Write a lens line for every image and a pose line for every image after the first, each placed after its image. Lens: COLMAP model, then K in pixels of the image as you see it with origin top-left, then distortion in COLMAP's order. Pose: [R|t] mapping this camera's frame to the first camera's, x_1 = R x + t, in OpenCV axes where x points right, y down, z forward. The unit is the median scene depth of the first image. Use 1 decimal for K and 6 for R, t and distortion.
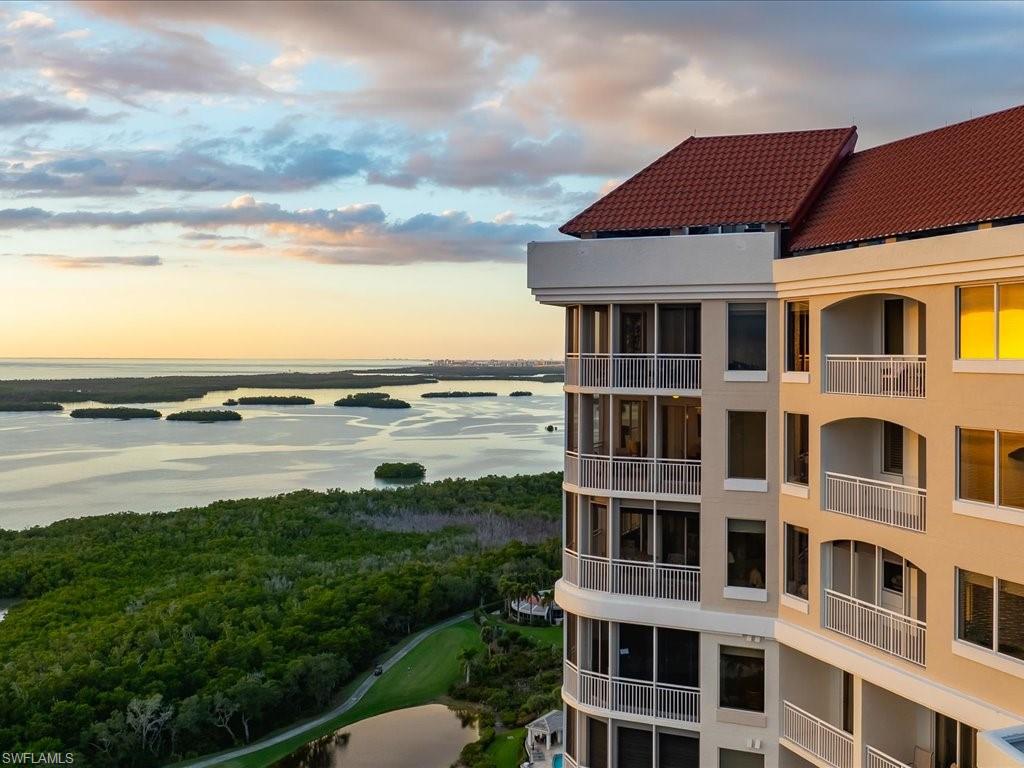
lens RADIAL K [[991.7, 0, 511.0], [0, 991.7, 354.0], [0, 0, 1]] dist [-0.000399, -0.005562]
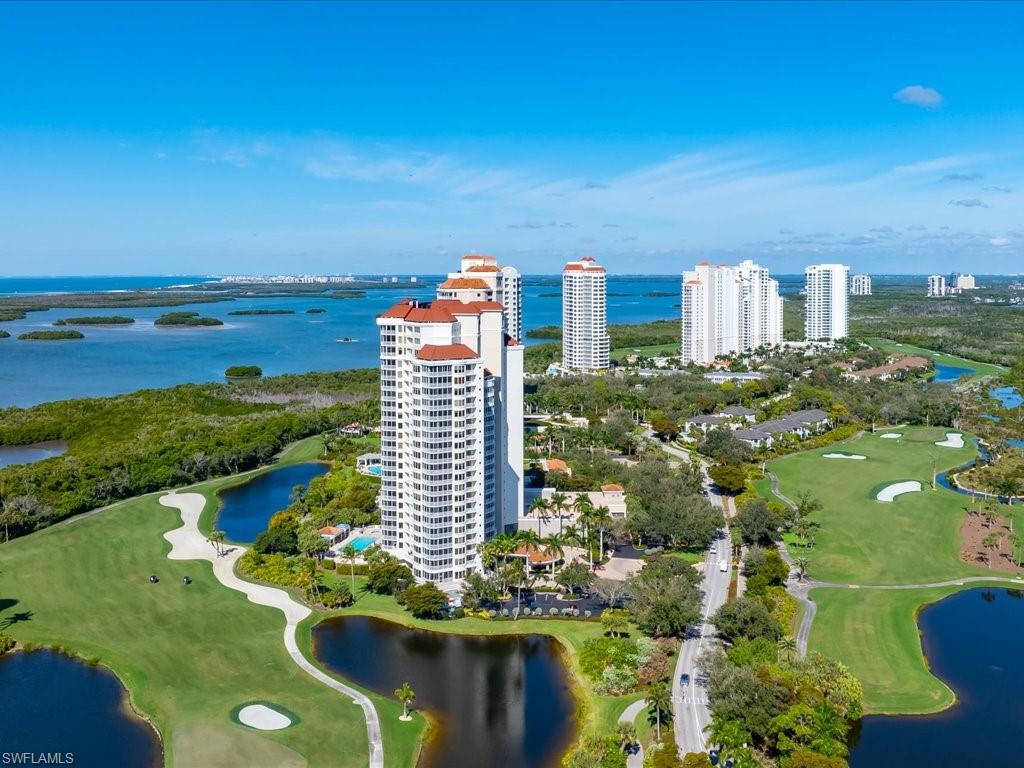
lens RADIAL K [[991.7, 0, 511.0], [0, 991.7, 354.0], [0, 0, 1]] dist [-0.000399, -0.005562]
pose [[0.976729, -0.022415, 0.213303, -0.037347], [0.003058, 0.995878, 0.090651, -0.031111], [-0.214455, -0.087889, 0.972772, -0.418086]]
